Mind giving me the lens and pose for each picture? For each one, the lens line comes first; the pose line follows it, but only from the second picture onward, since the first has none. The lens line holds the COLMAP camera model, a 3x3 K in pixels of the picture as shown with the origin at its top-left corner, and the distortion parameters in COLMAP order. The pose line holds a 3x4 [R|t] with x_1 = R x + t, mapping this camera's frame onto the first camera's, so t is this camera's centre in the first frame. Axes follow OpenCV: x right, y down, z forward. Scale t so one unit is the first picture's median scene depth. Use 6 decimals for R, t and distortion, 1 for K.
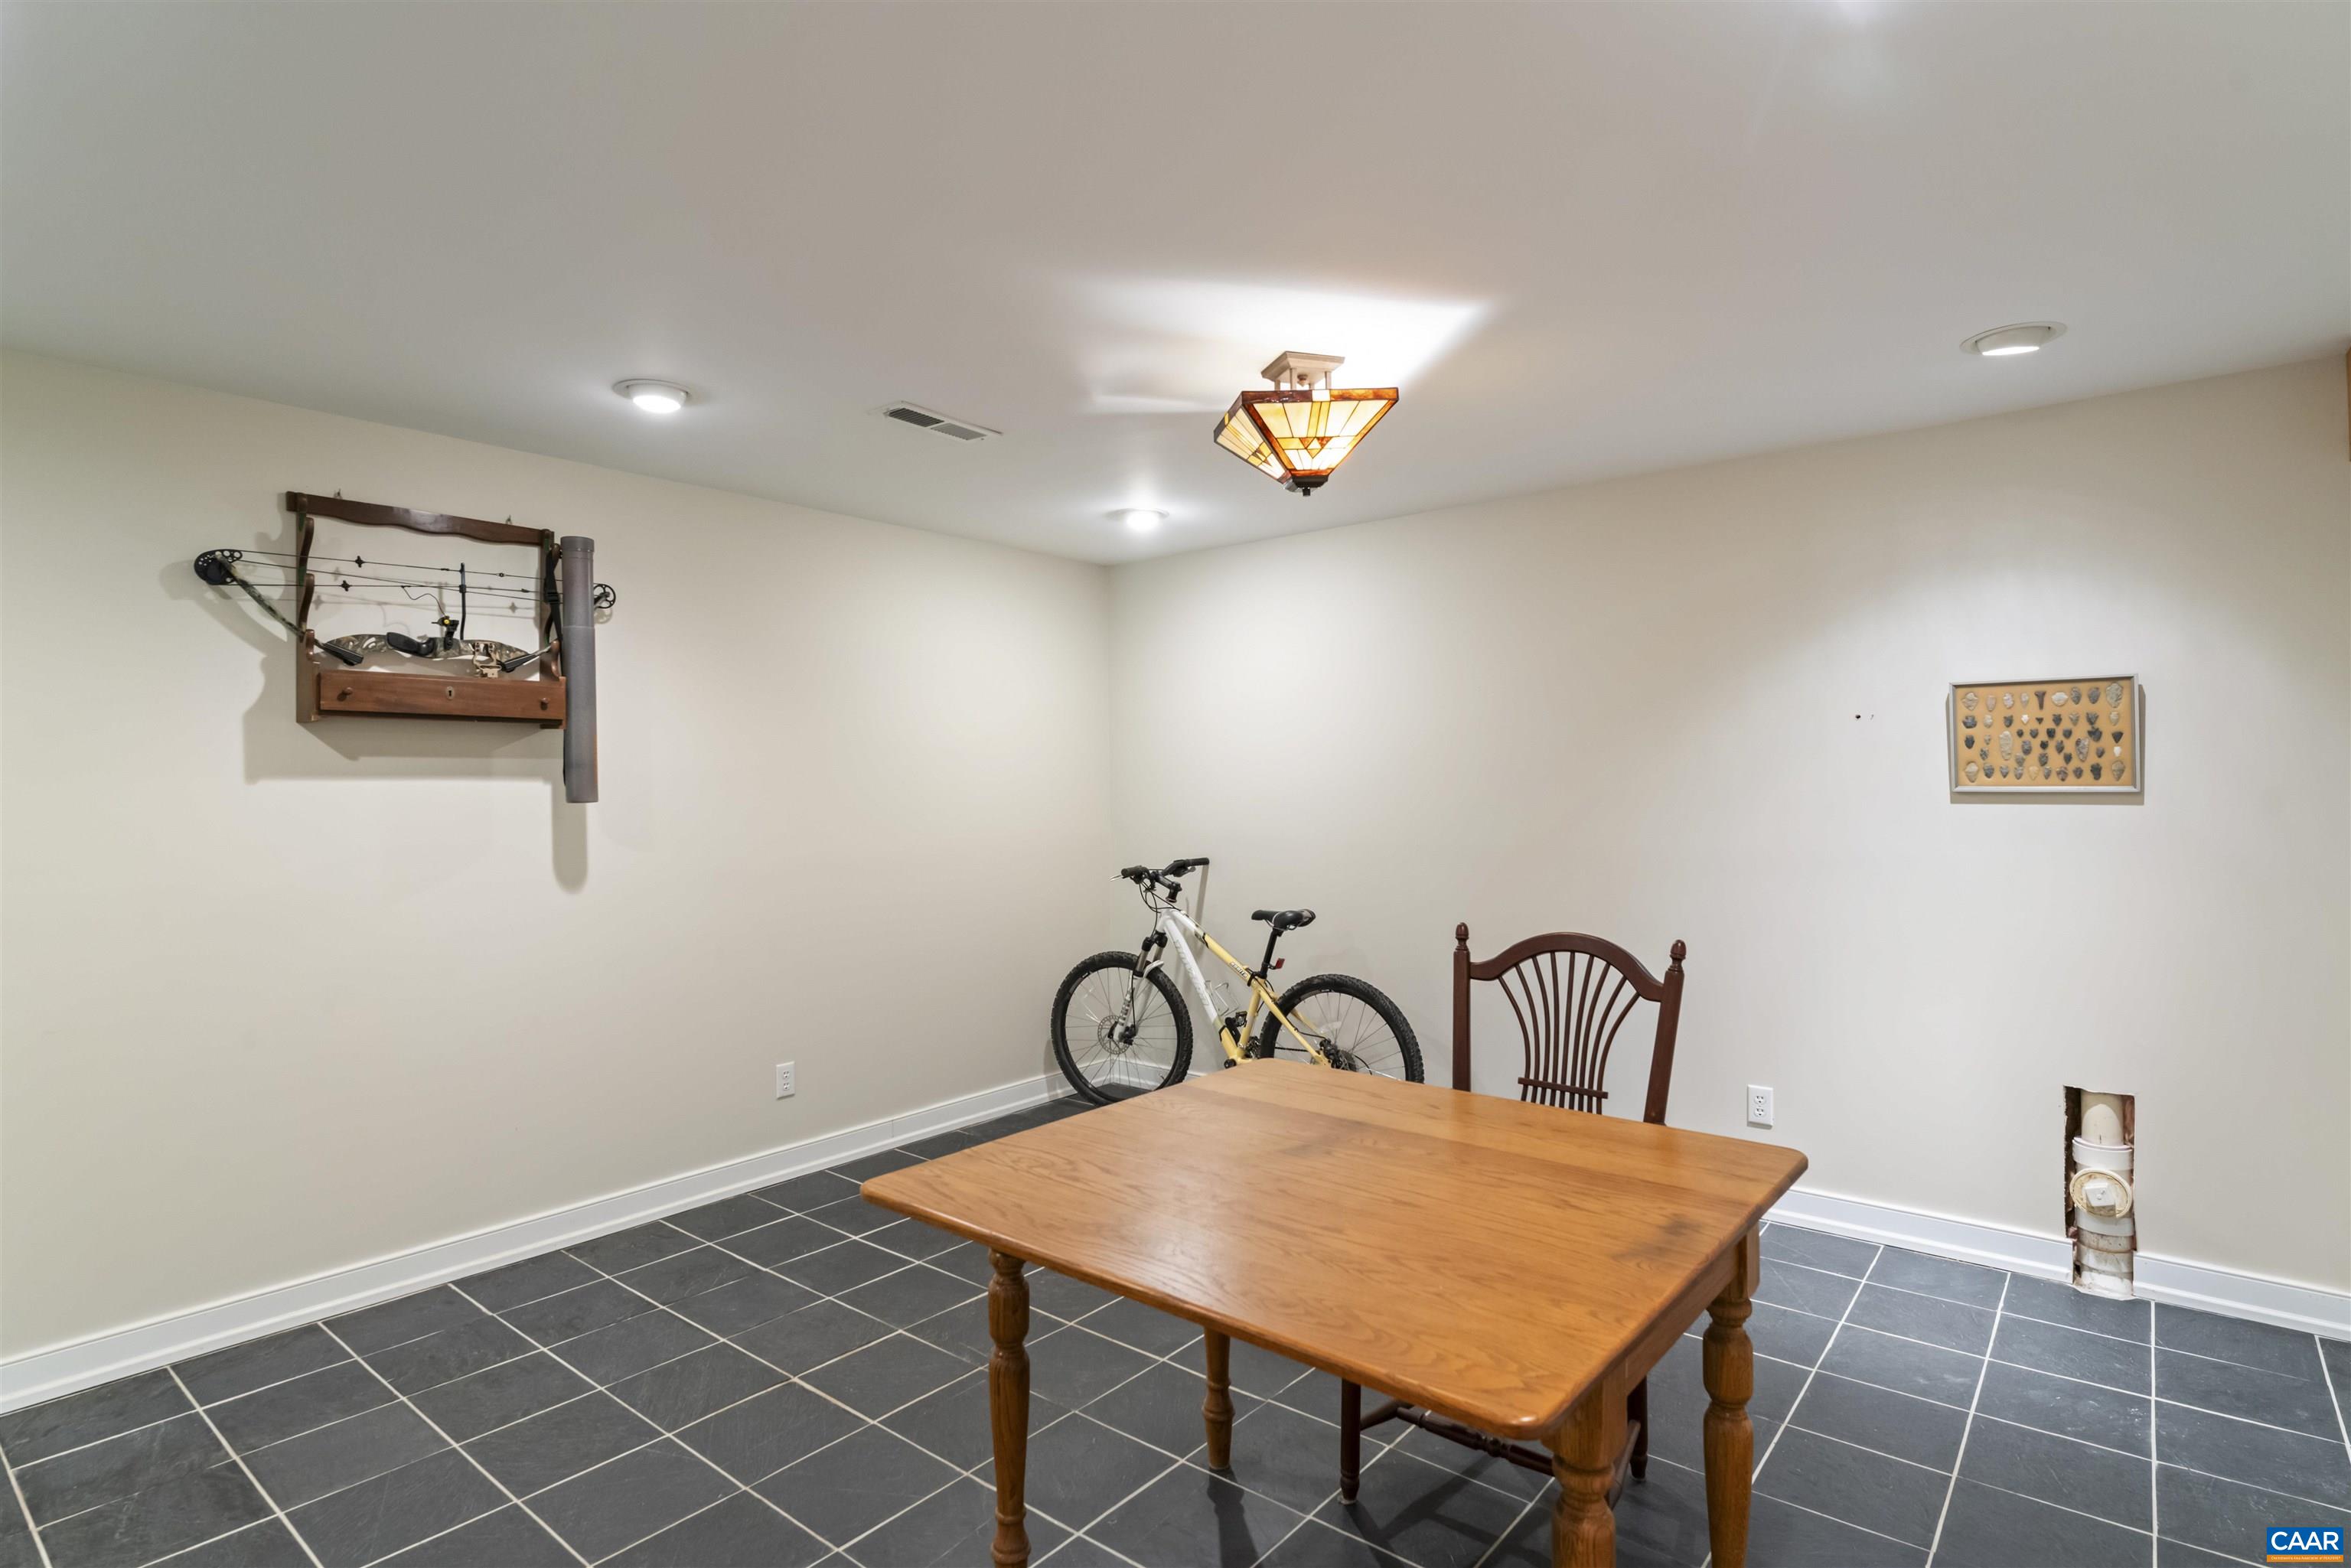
lens RADIAL K [[1194.5, 0, 1159.9], [0, 1194.5, 785.7], [0, 0, 1]] dist [0.003928, 0.000633]
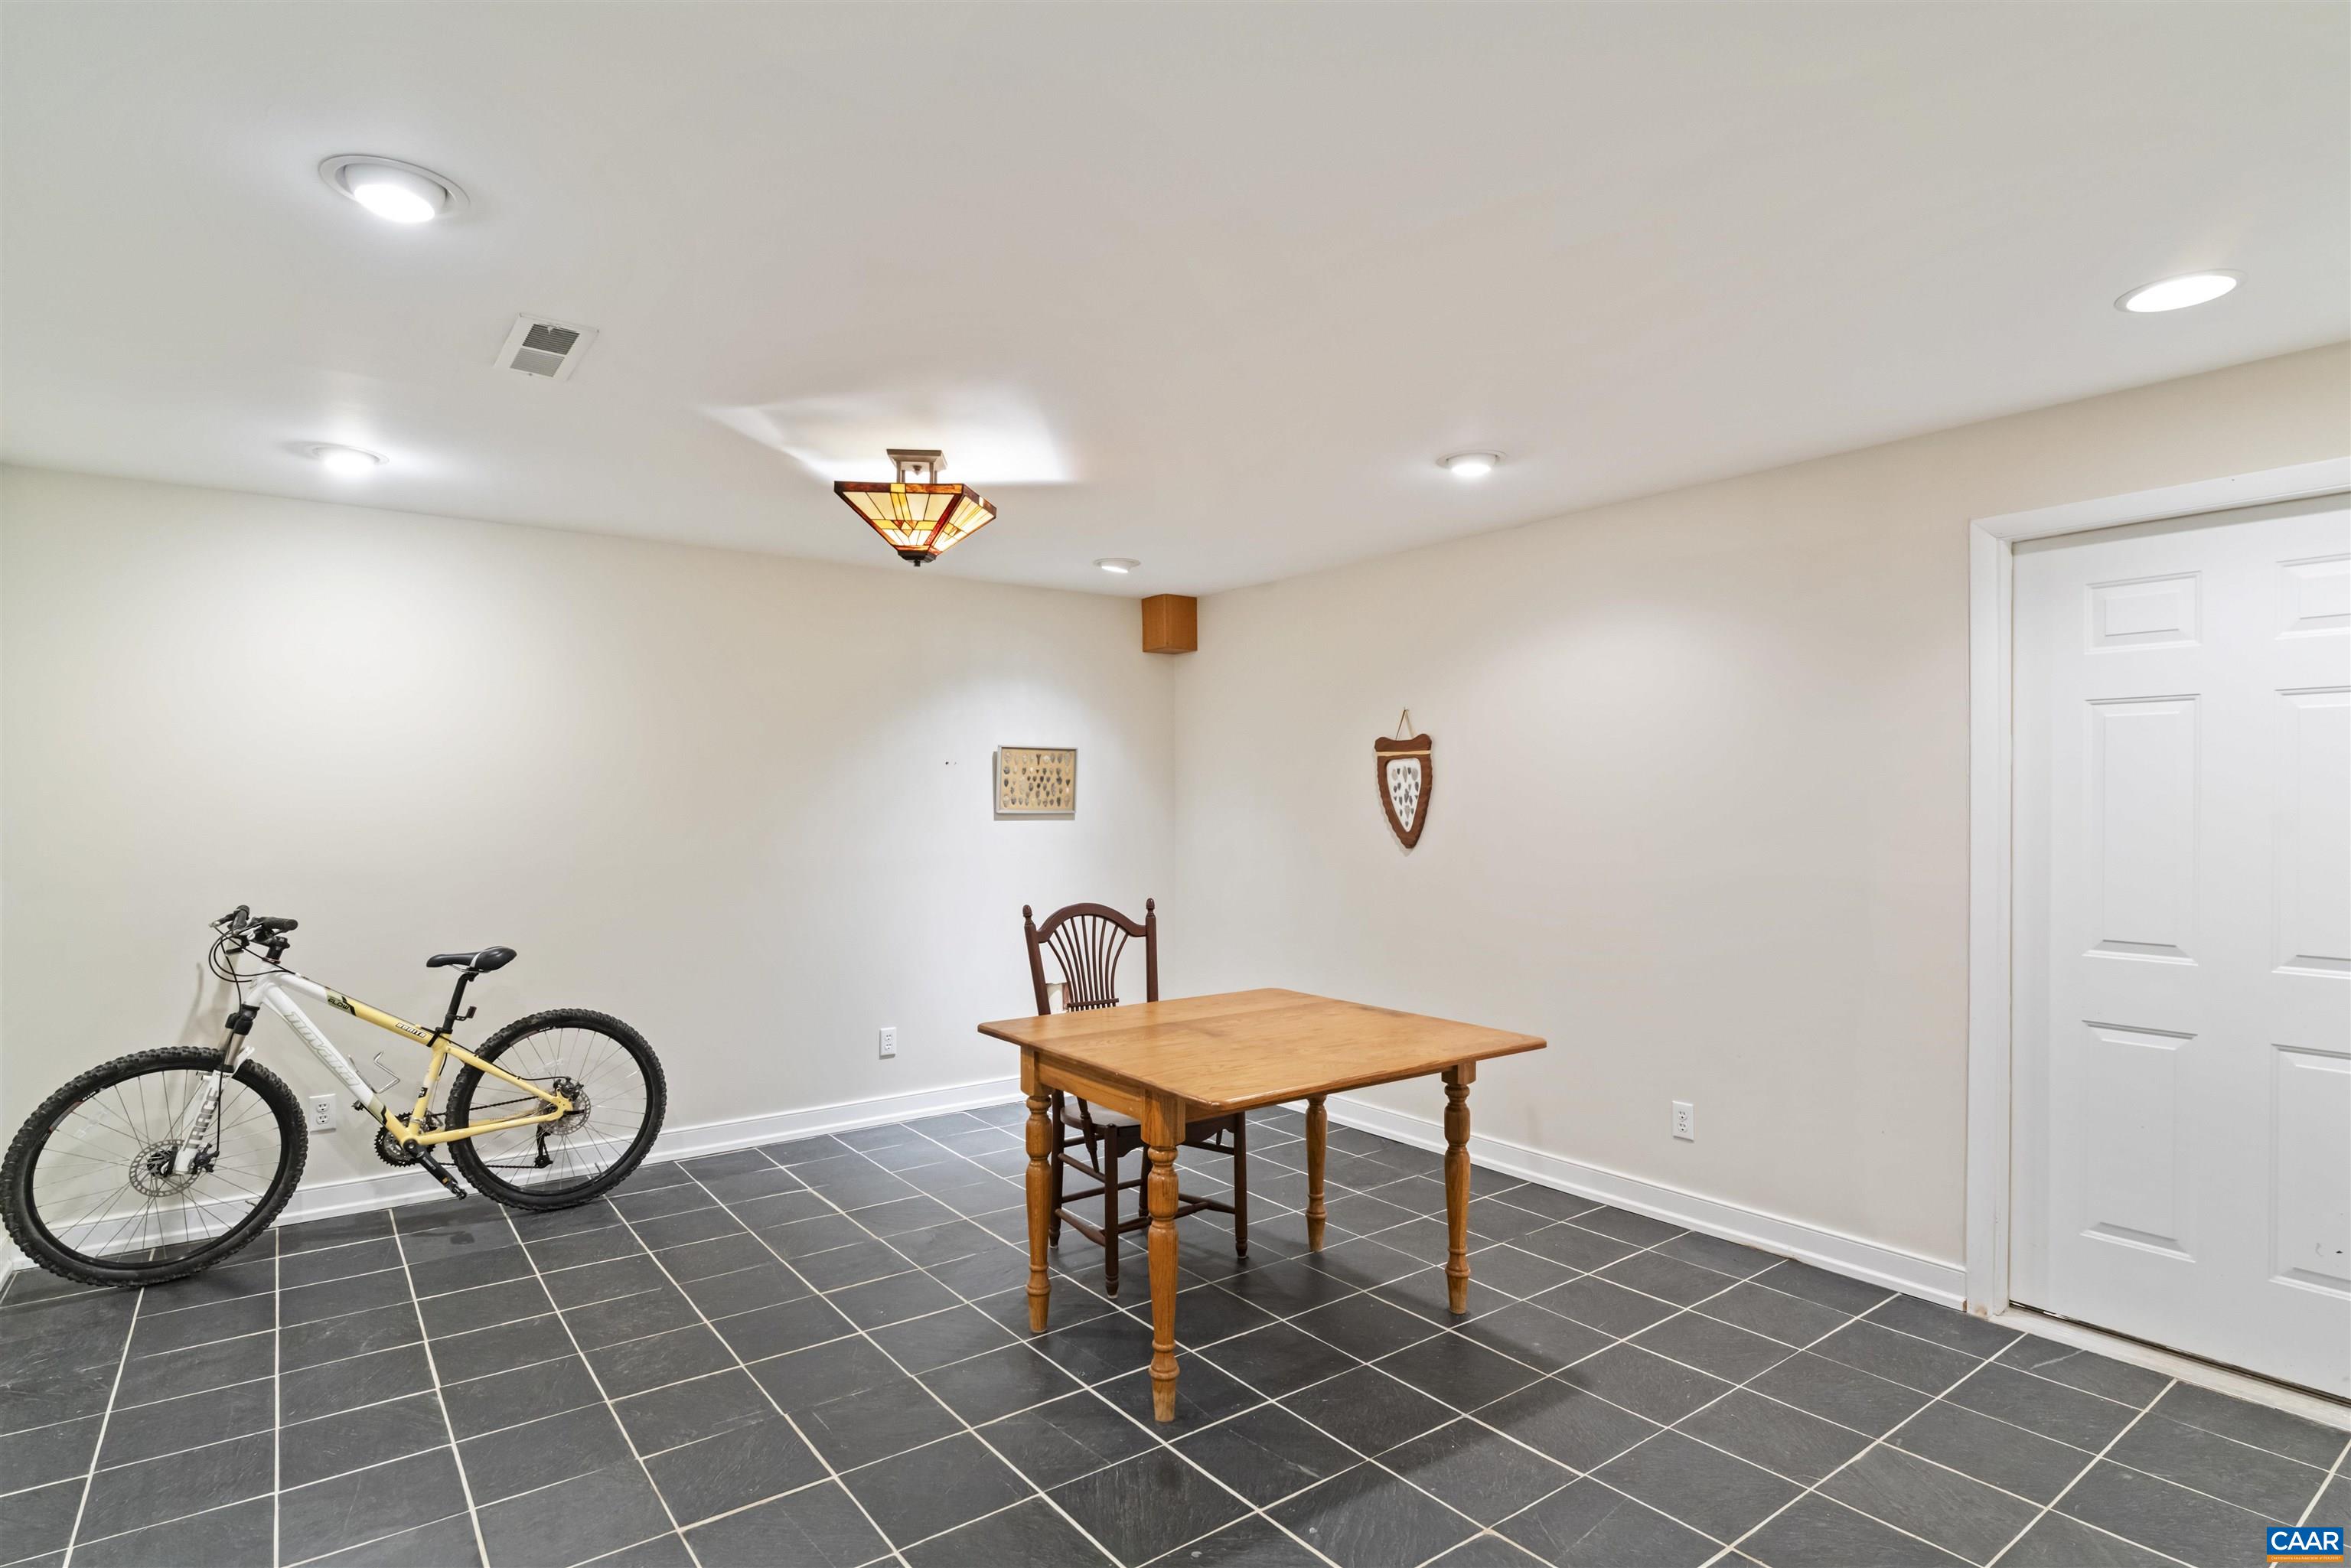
lens RADIAL K [[1194.5, 0, 1157.9], [0, 1194.5, 797.2], [0, 0, 1]] dist [0.003928, 0.000633]
pose [[0.244171, 0.013402, 0.969640, -0.868395], [0.001918, 0.999896, -0.014303, 0.007188], [-0.969730, 0.005352, 0.244120, 0.415249]]
